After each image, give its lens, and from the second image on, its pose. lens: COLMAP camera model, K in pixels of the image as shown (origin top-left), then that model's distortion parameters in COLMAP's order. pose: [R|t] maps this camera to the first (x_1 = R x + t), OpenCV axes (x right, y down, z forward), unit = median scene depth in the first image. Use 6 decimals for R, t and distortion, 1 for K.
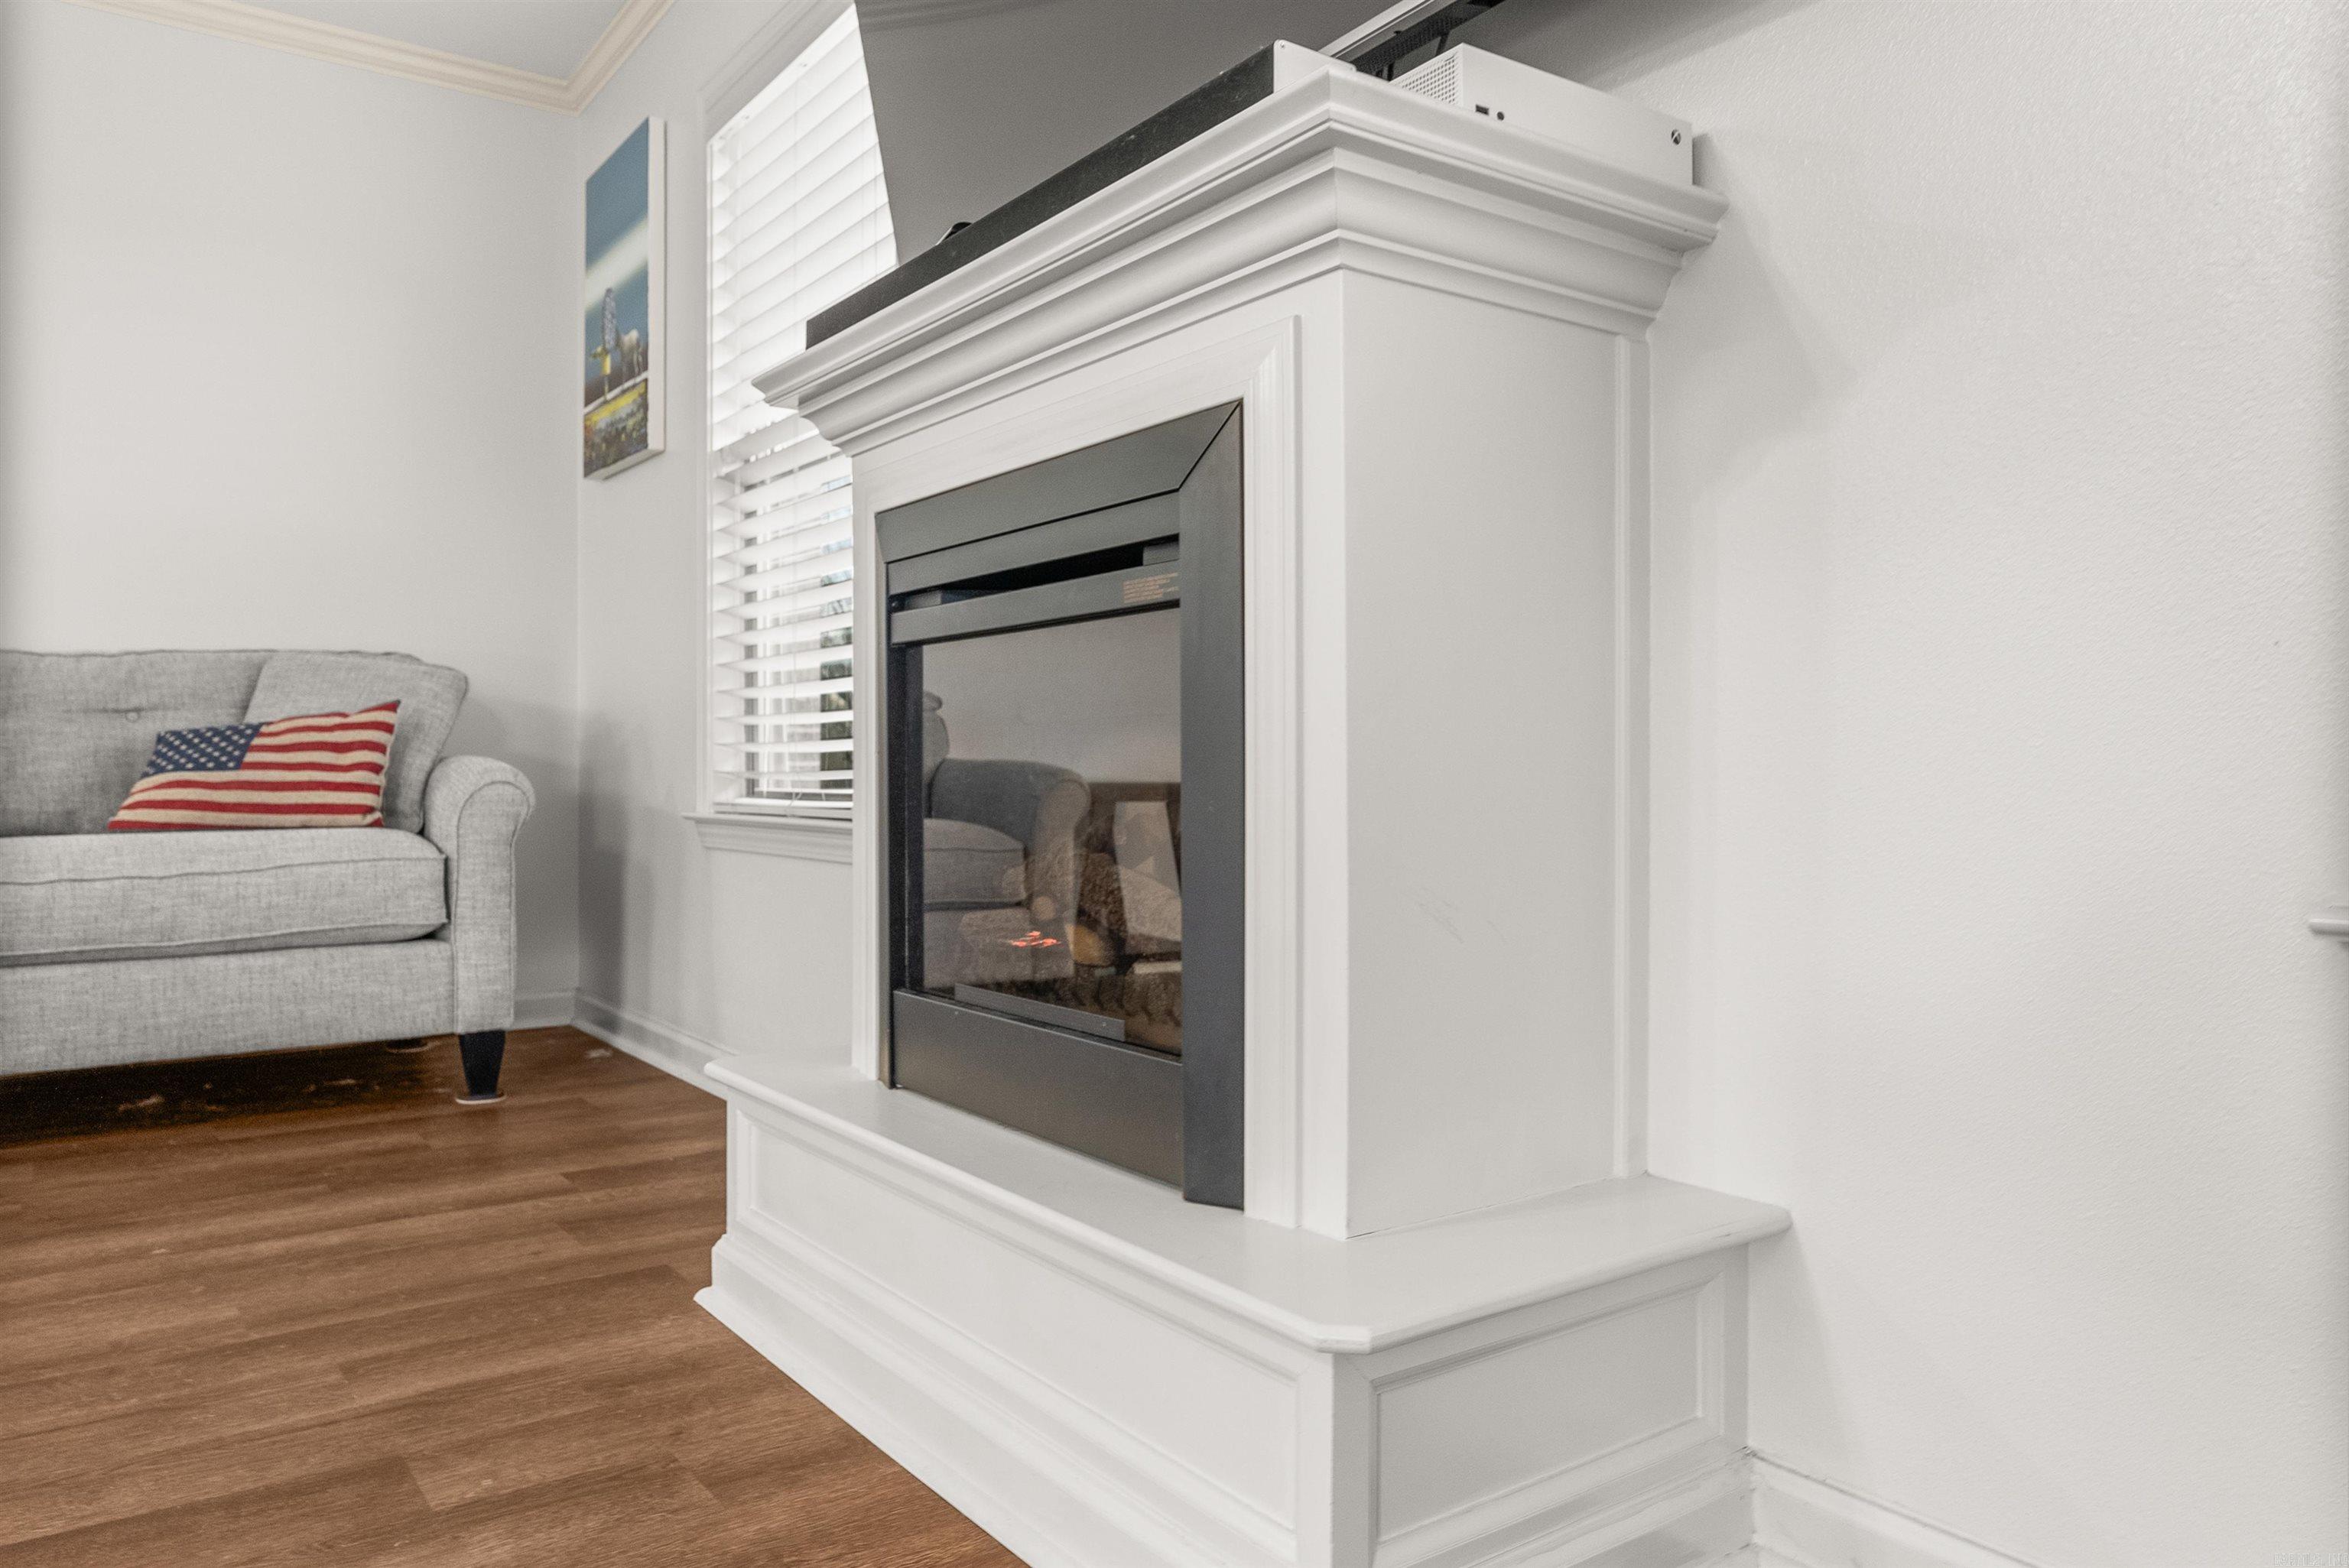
lens RADIAL K [[1610.2, 0, 1178.8], [0, 1610.2, 763.8], [0, 0, 1]] dist [-0.006872, 0.003206]
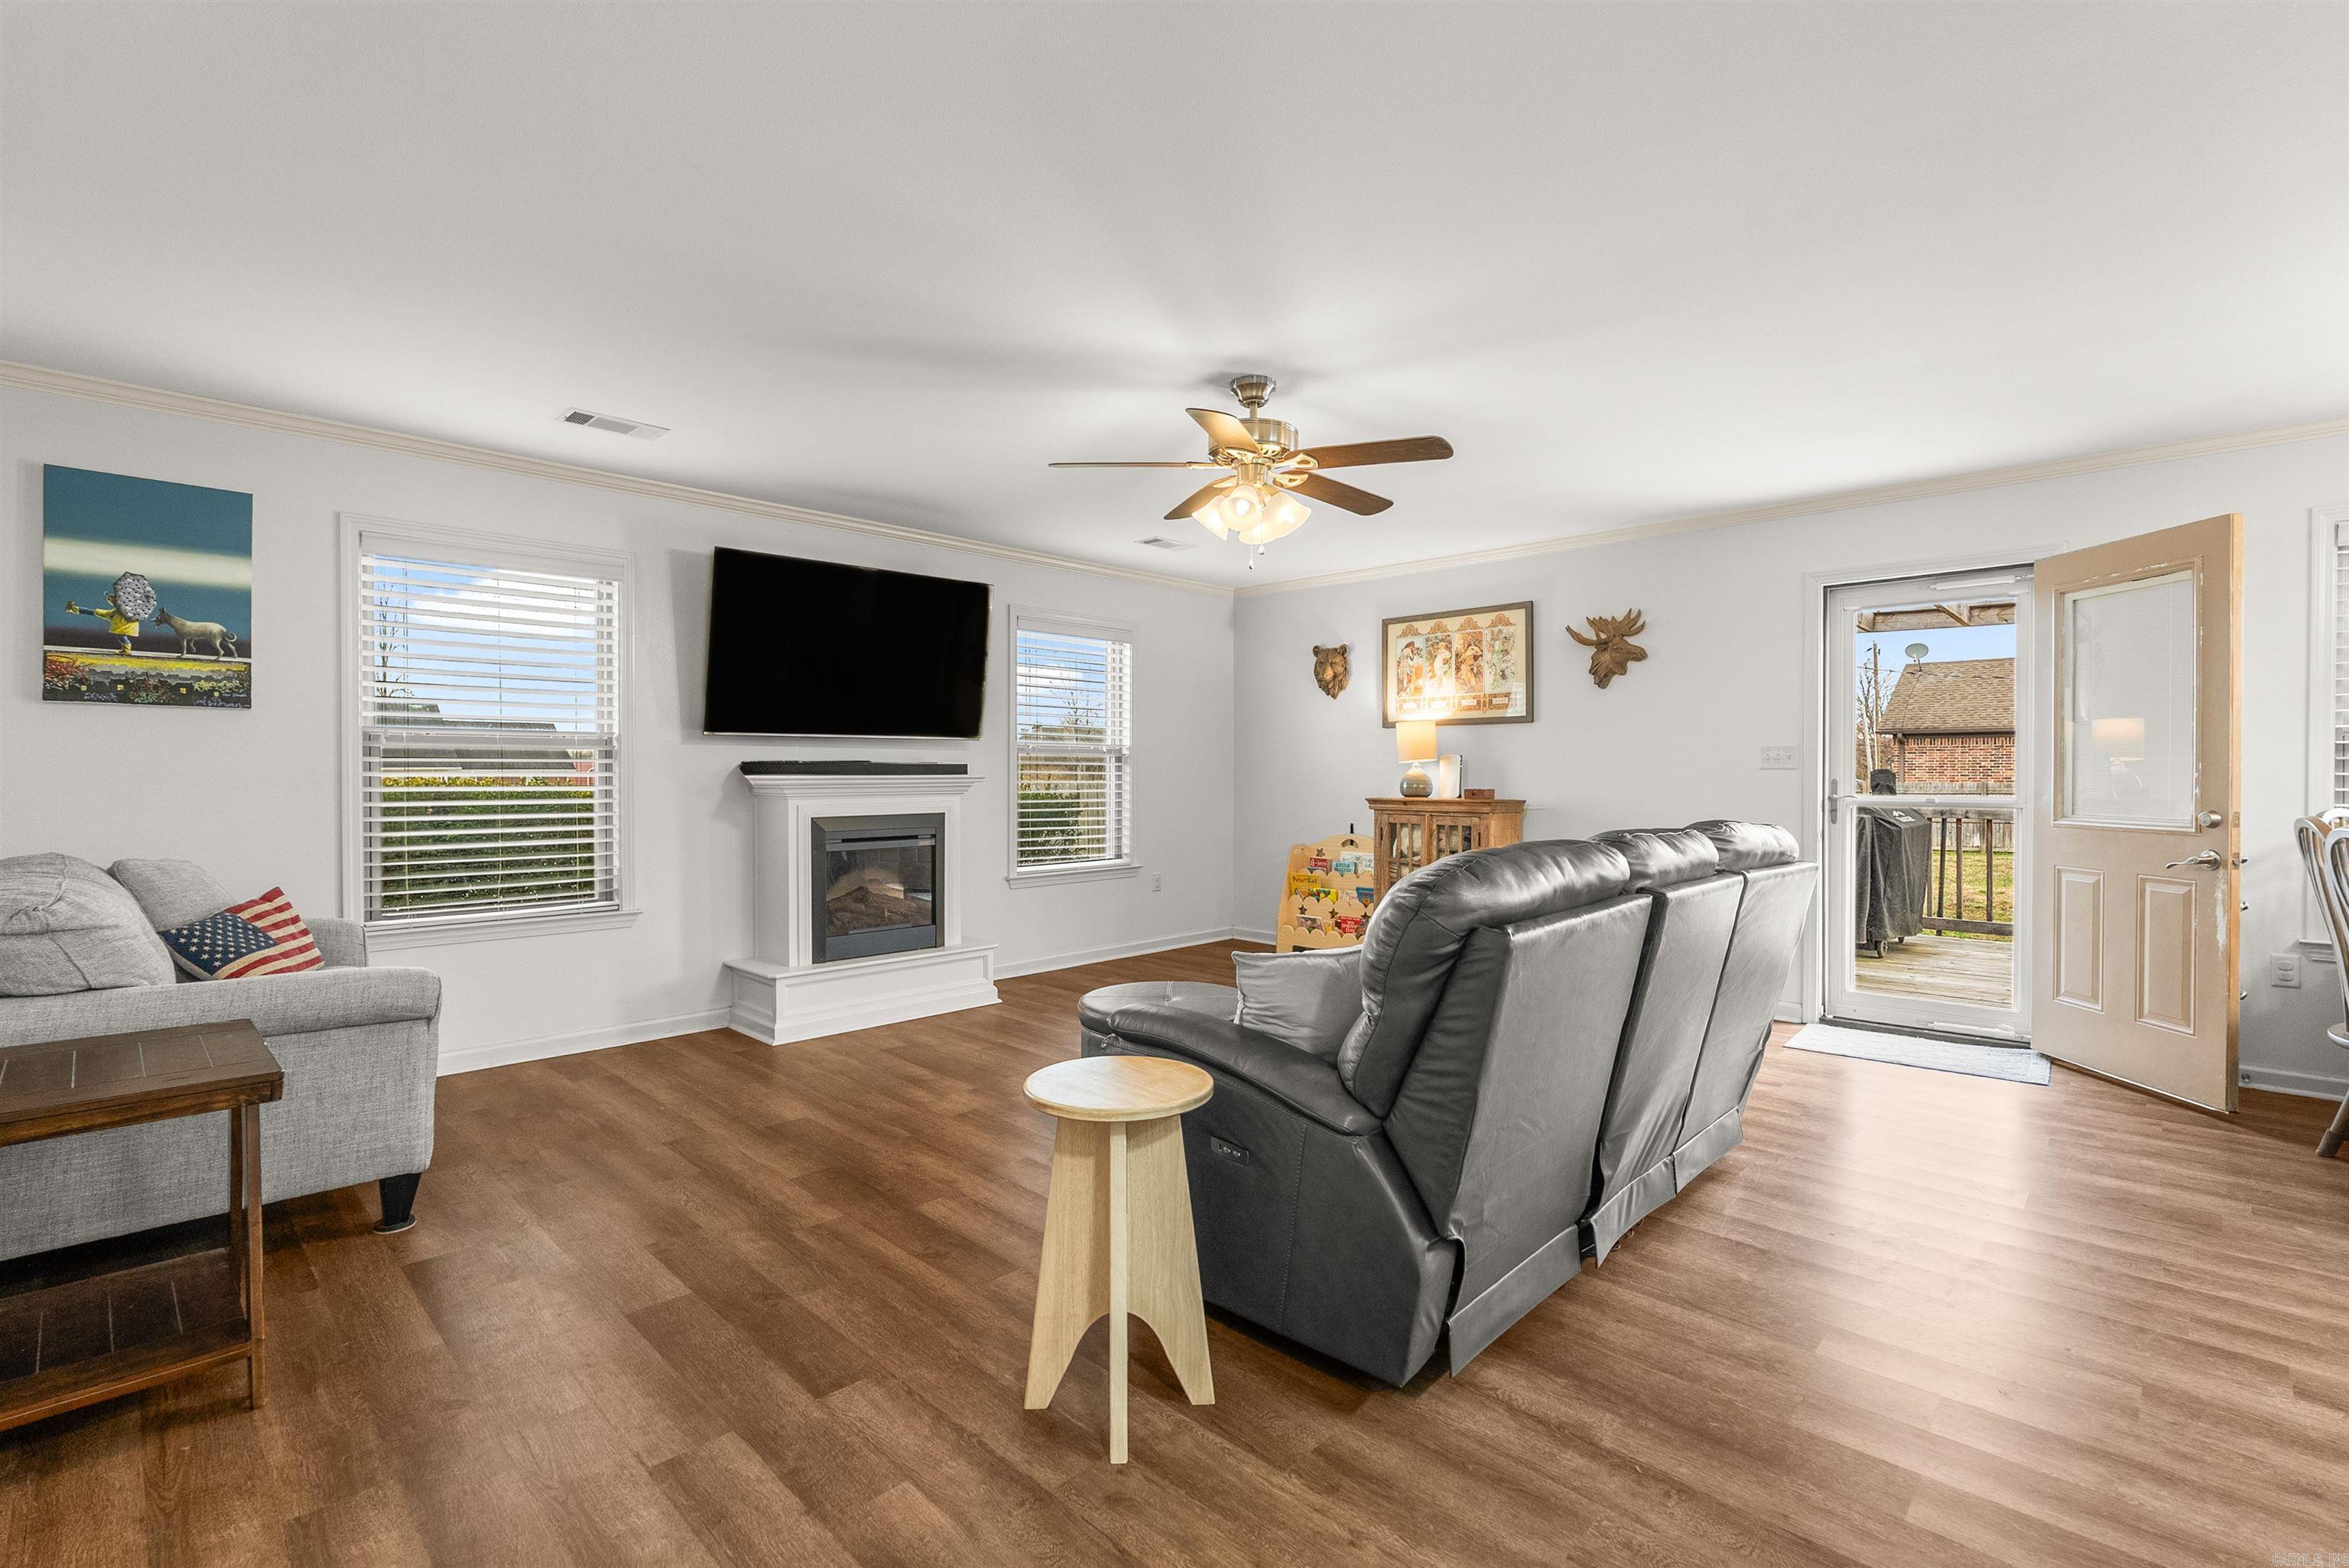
lens RADIAL K [[1067.3, 0, 1165.0], [0, 1067.3, 766.5], [0, 0, 1]] dist [-0.007957, 0.000659]
pose [[-0.175406, 0.007263, 0.984469, -1.709494], [-0.002158, 0.999968, -0.007762, -0.156413], [-0.984494, -0.003486, -0.175385, 0.364942]]
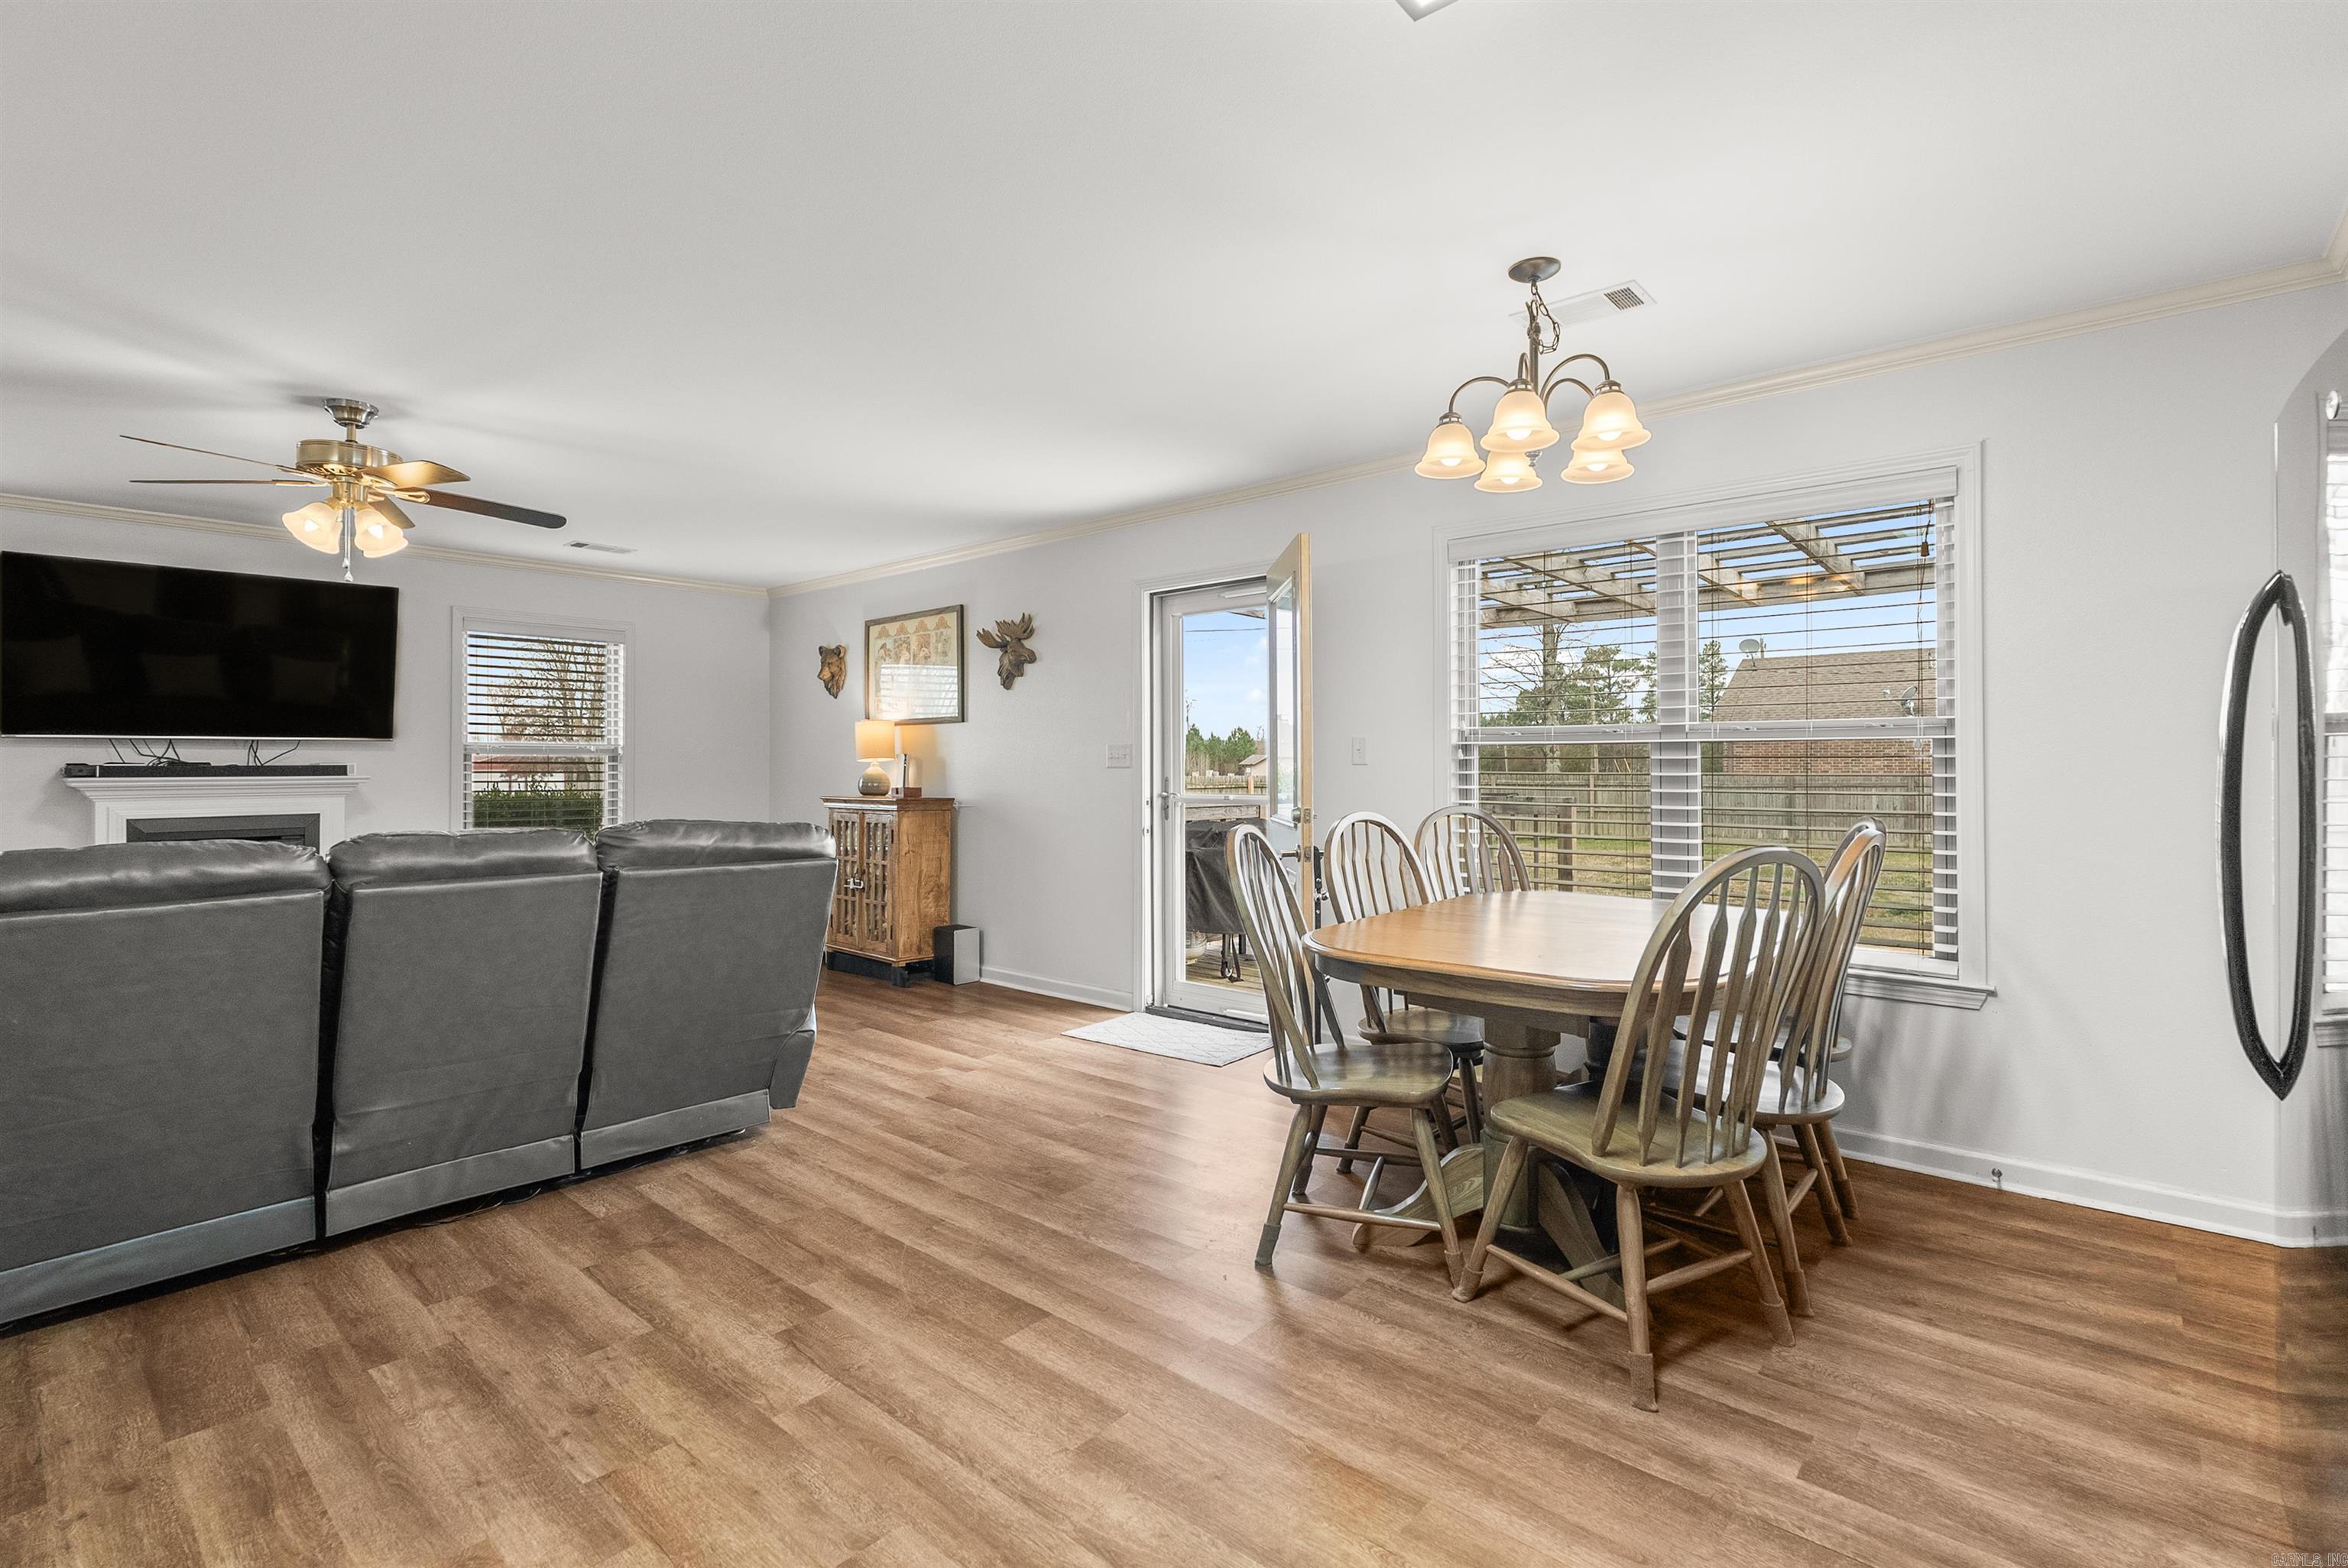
lens RADIAL K [[1066.8, 0, 1188.0], [0, 1066.8, 764.0], [0, 0, 1]] dist [-0.007957, 0.000659]
pose [[-0.226510, 0.002372, 0.974006, -1.969891], [0.002748, 0.999995, -0.001796, -0.167655], [-0.974005, 0.002270, -0.226515, -0.554662]]
